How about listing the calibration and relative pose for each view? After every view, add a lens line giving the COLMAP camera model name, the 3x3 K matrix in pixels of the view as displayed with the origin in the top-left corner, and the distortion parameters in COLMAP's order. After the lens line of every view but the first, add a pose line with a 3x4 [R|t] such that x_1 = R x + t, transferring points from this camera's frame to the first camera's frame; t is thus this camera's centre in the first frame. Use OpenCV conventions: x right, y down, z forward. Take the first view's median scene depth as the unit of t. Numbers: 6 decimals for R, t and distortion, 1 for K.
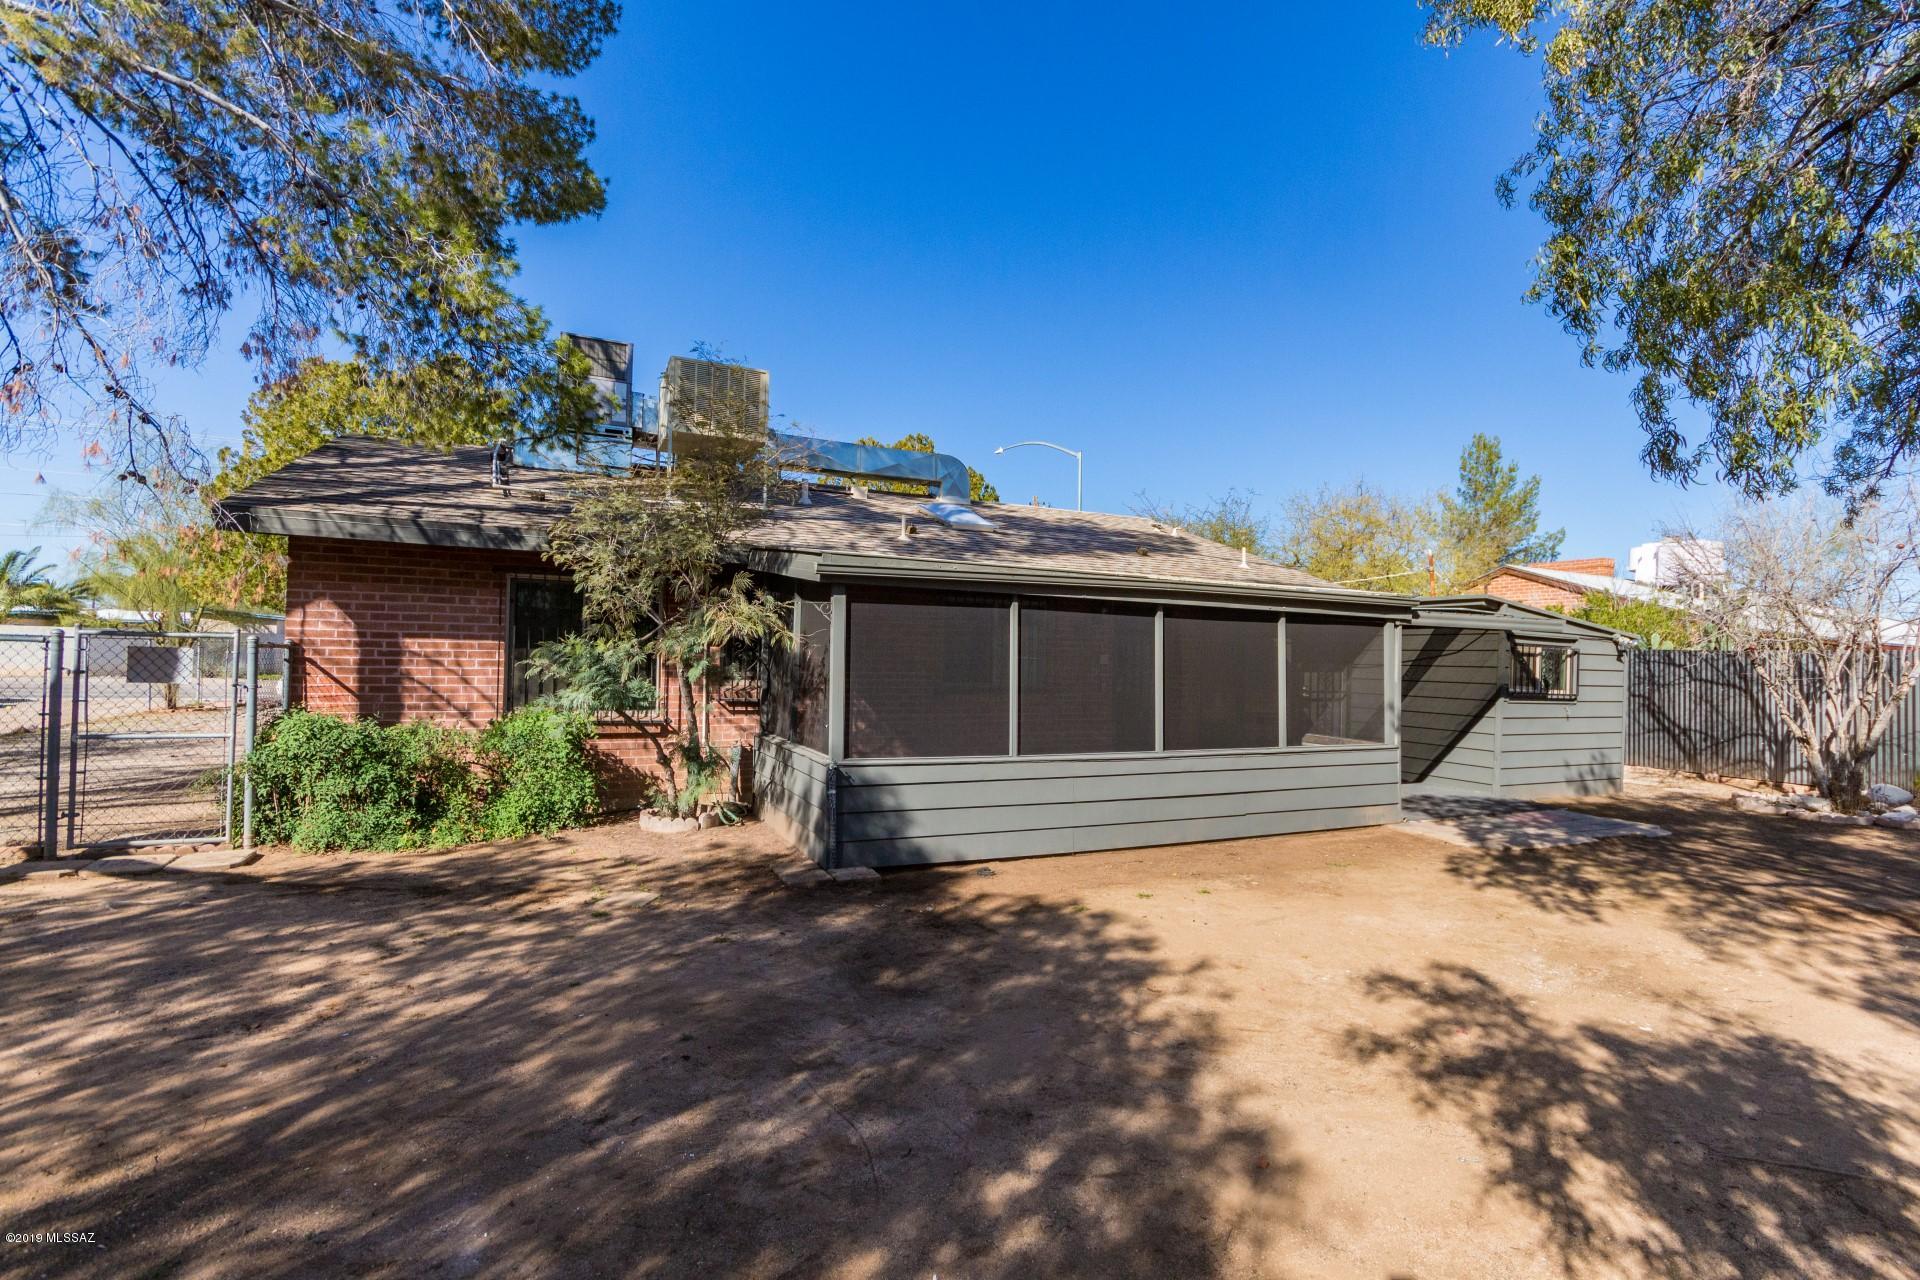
lens RADIAL K [[912.7, 0, 960.0], [0, 912.7, 640.0], [0, 0, 1]] dist [0.008433, 0.000182]
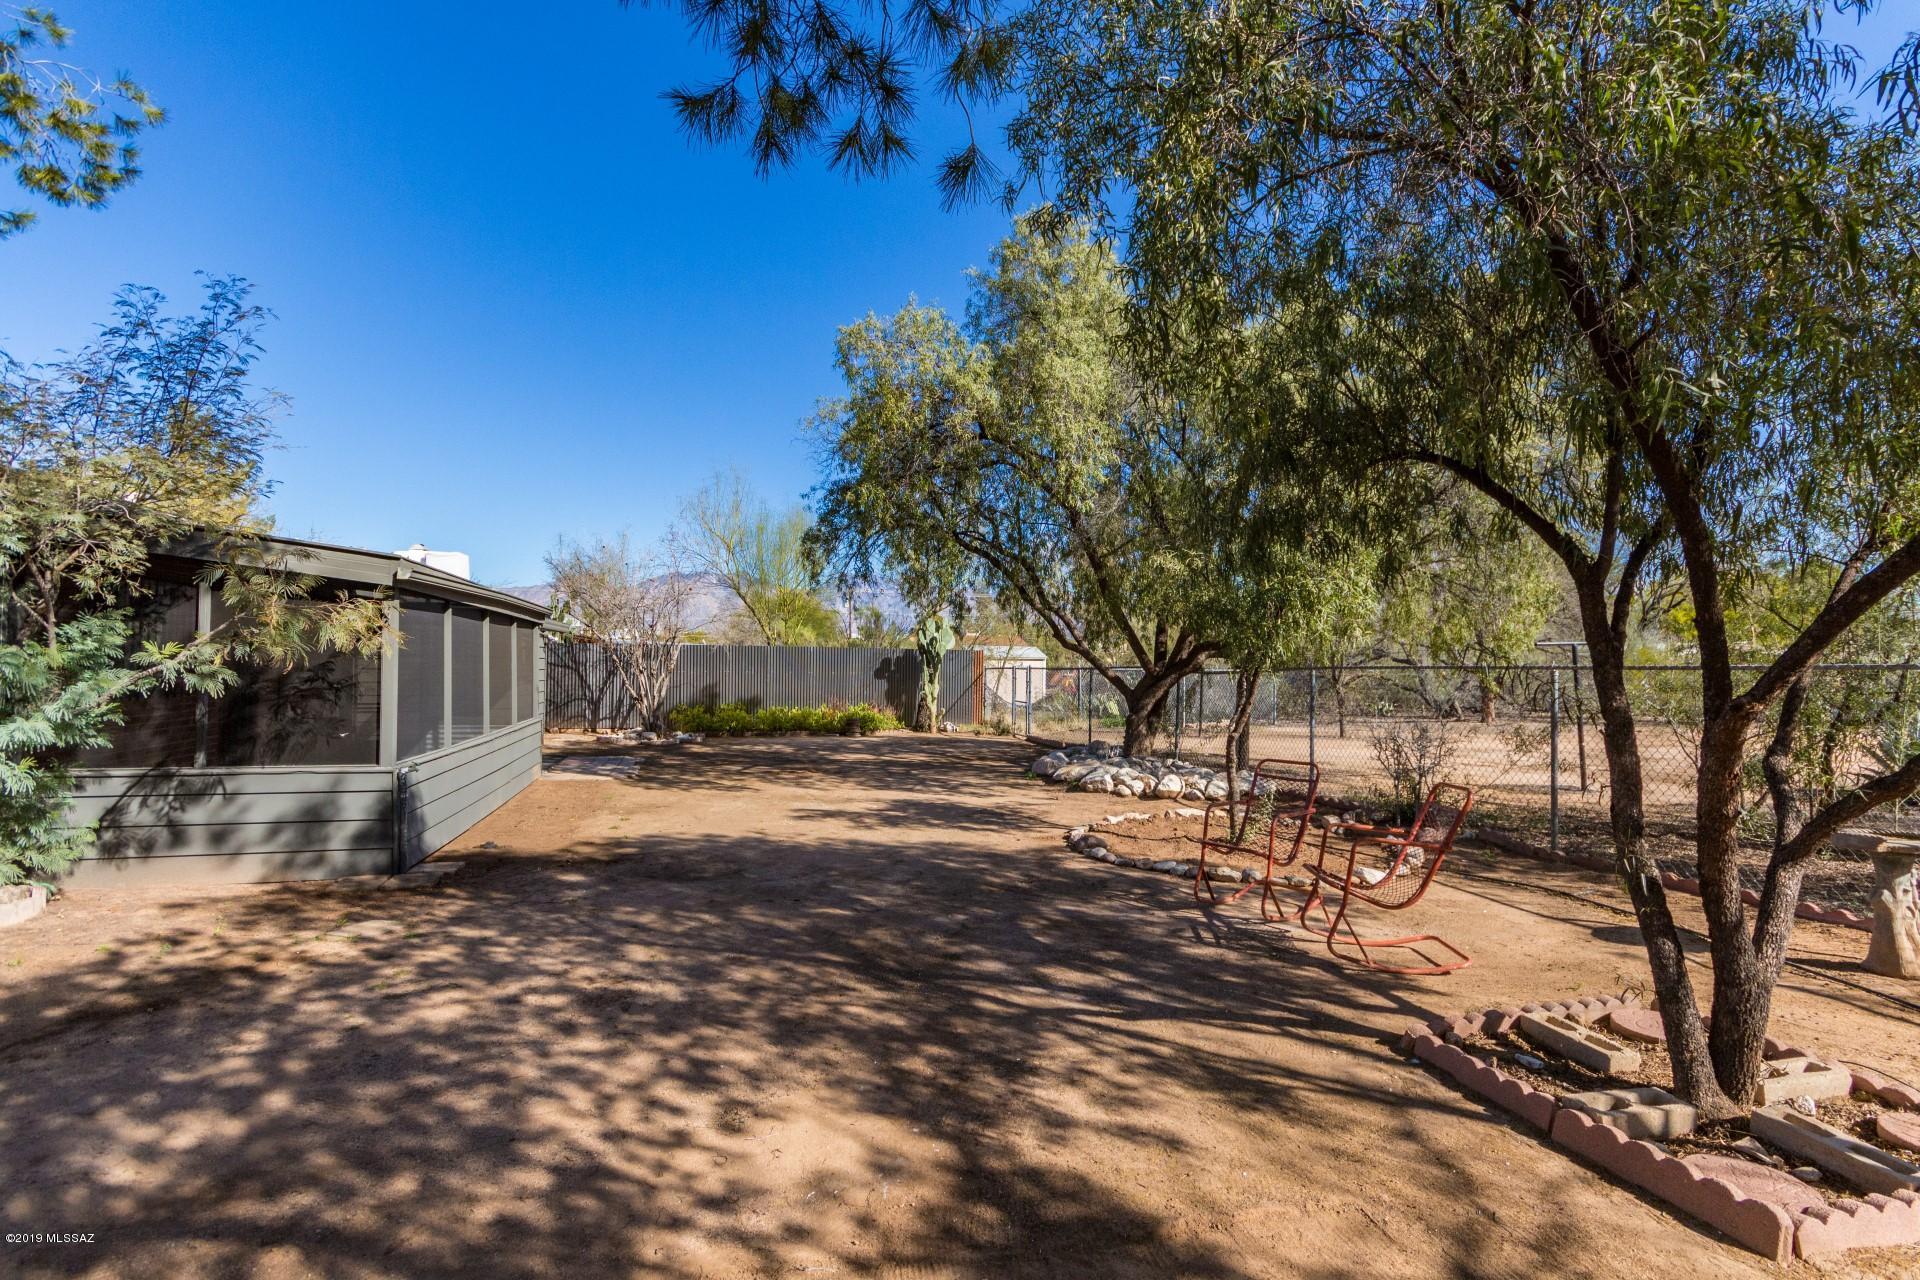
lens RADIAL K [[919.5, 0, 938.6], [0, 919.5, 669.0], [0, 0, 1]] dist [0.022497, 0.000268]
pose [[0.196952, -0.031241, 0.979915, -1.564265], [-0.019678, 0.999165, 0.035810, -0.046171], [-0.980216, -0.026336, 0.196173, 0.320573]]
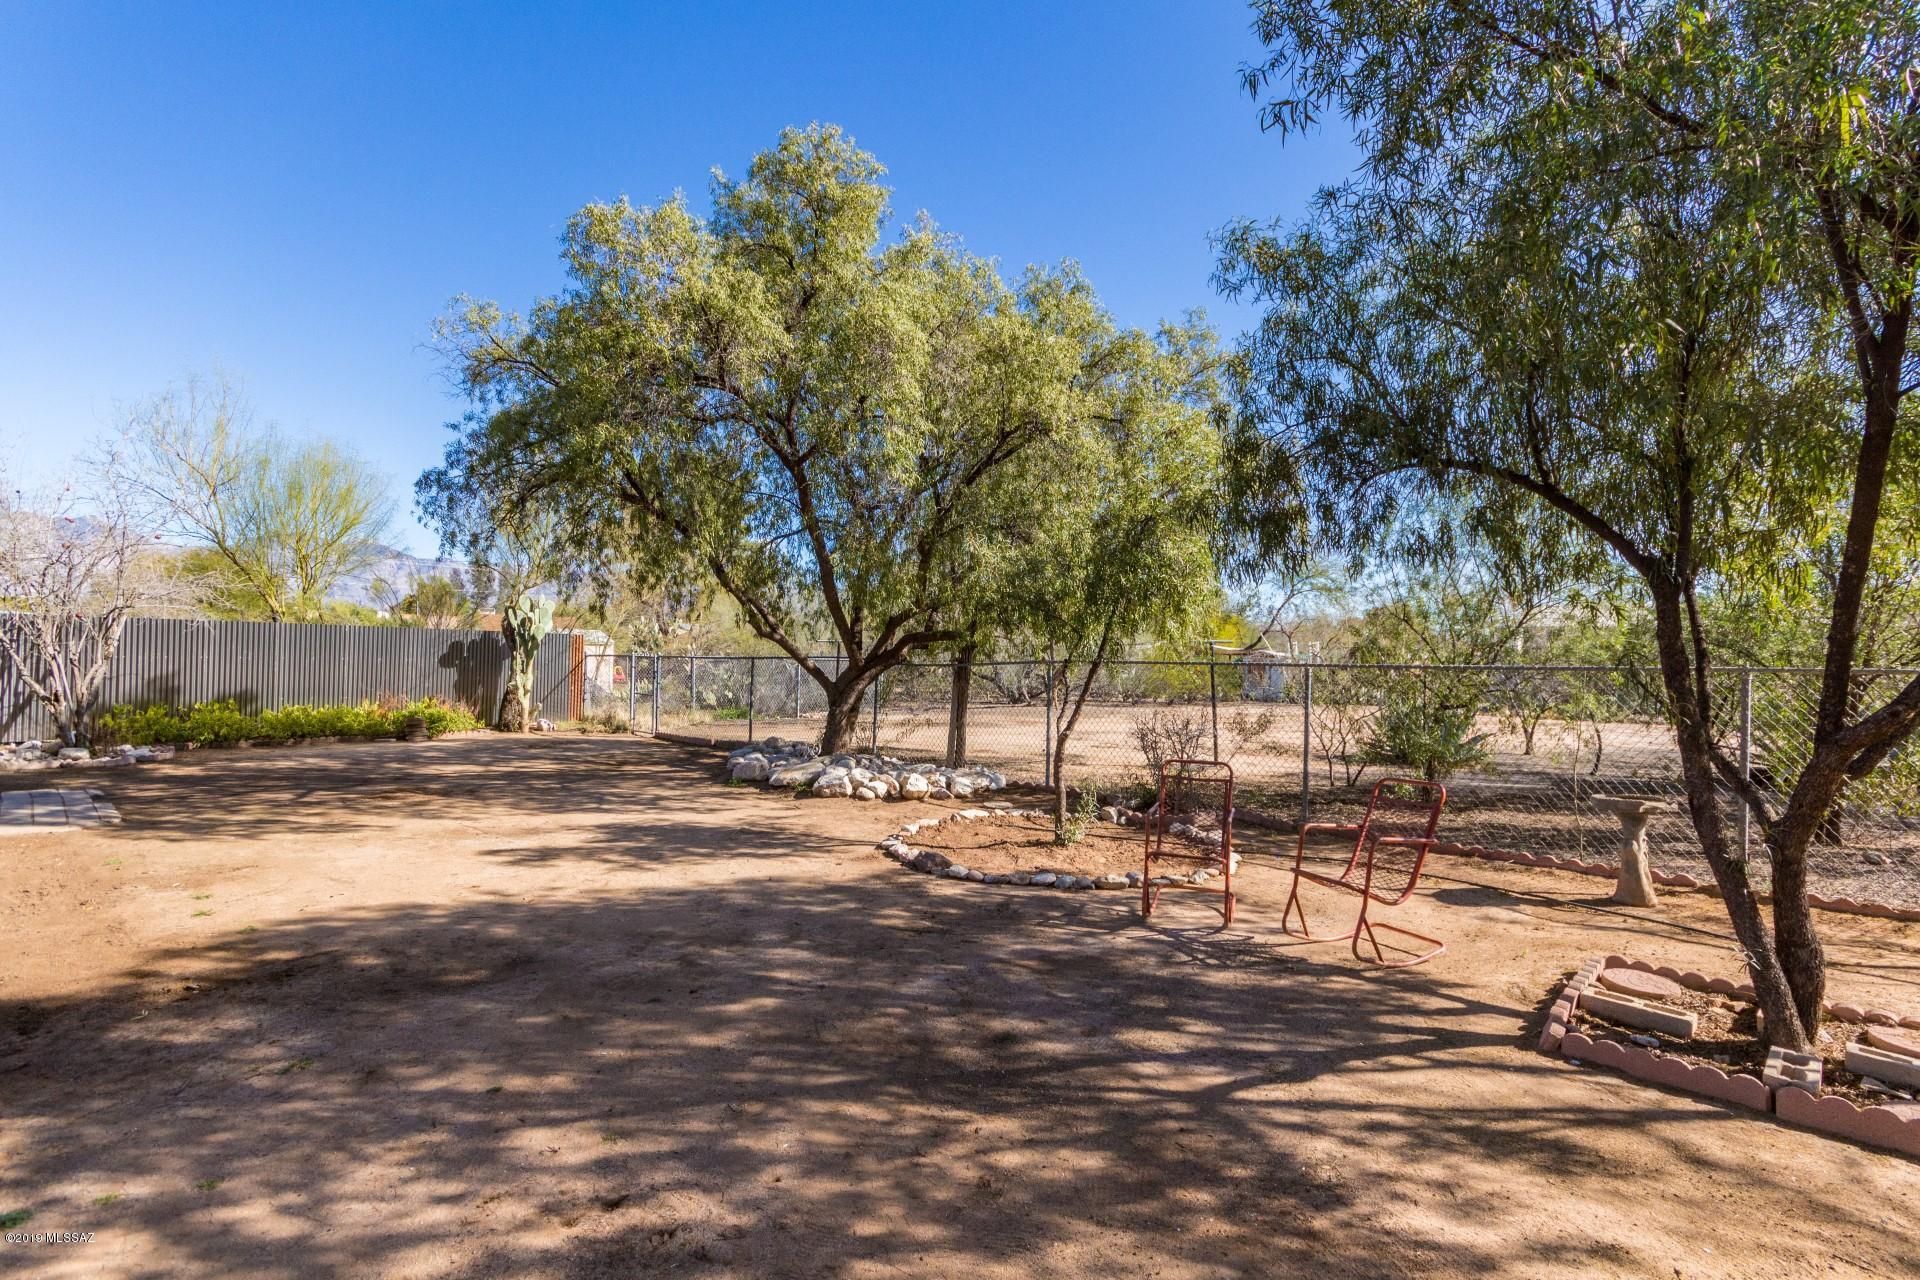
lens RADIAL K [[912.7, 0, 960.0], [0, 912.7, 640.0], [0, 0, 1]] dist [0.008433, 0.000182]
pose [[-0.346690, -0.016536, 0.937834, -1.249960], [-0.045379, 0.998970, 0.000838, -0.031789], [-0.936881, -0.042267, -0.347083, 0.874754]]
